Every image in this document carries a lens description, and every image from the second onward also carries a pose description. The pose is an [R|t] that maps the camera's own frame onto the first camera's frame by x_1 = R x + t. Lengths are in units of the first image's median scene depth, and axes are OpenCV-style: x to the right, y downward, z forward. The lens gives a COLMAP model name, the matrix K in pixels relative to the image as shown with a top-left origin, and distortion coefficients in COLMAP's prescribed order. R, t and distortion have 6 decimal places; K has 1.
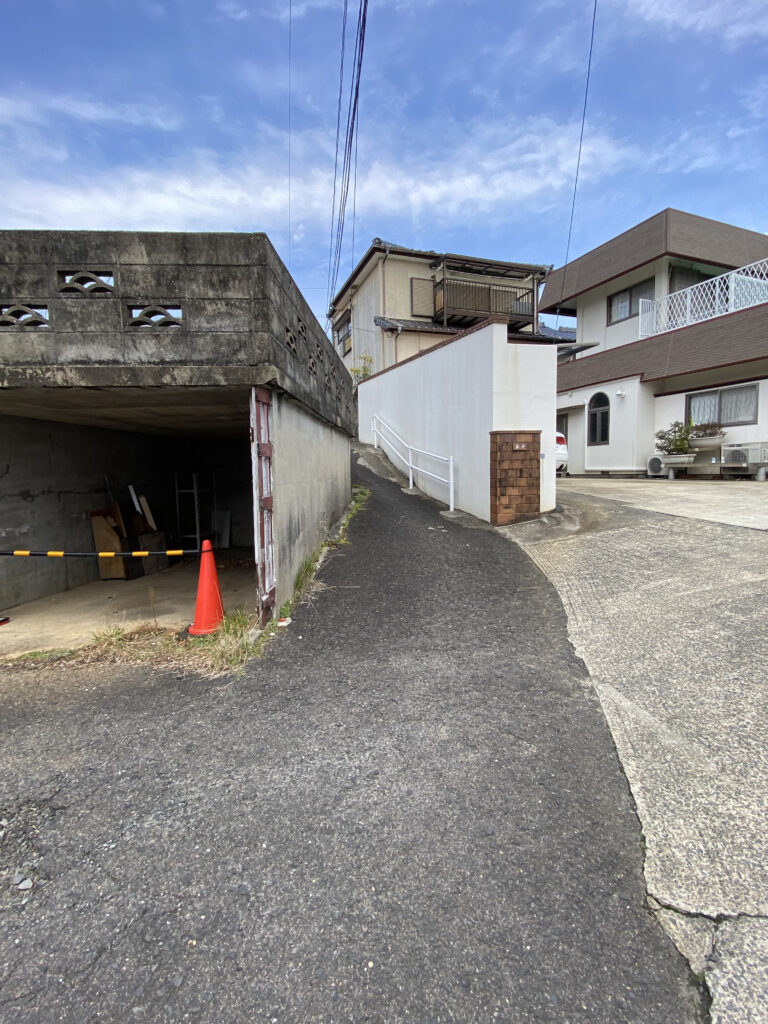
lens RADIAL K [[468.4, 0, 389.3], [0, 468.4, 508.2], [0, 0, 1]] dist [0.049130, -0.045682]
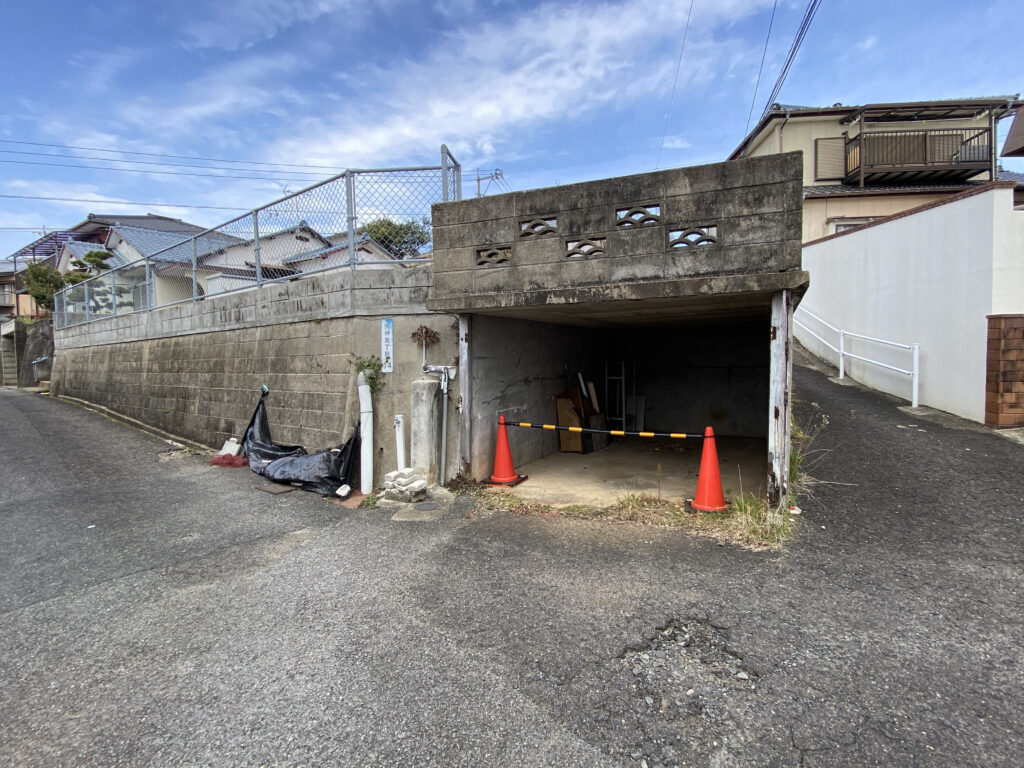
lens RADIAL K [[480.7, 0, 512.0], [0, 480.7, 384.0], [0, 0, 1]] dist [0.022464, -0.023205]
pose [[0.904639, 0.026524, -0.425352, -0.376591], [-0.033014, 0.999424, -0.007893, -0.011021], [0.424898, 0.021183, 0.904993, -0.275987]]
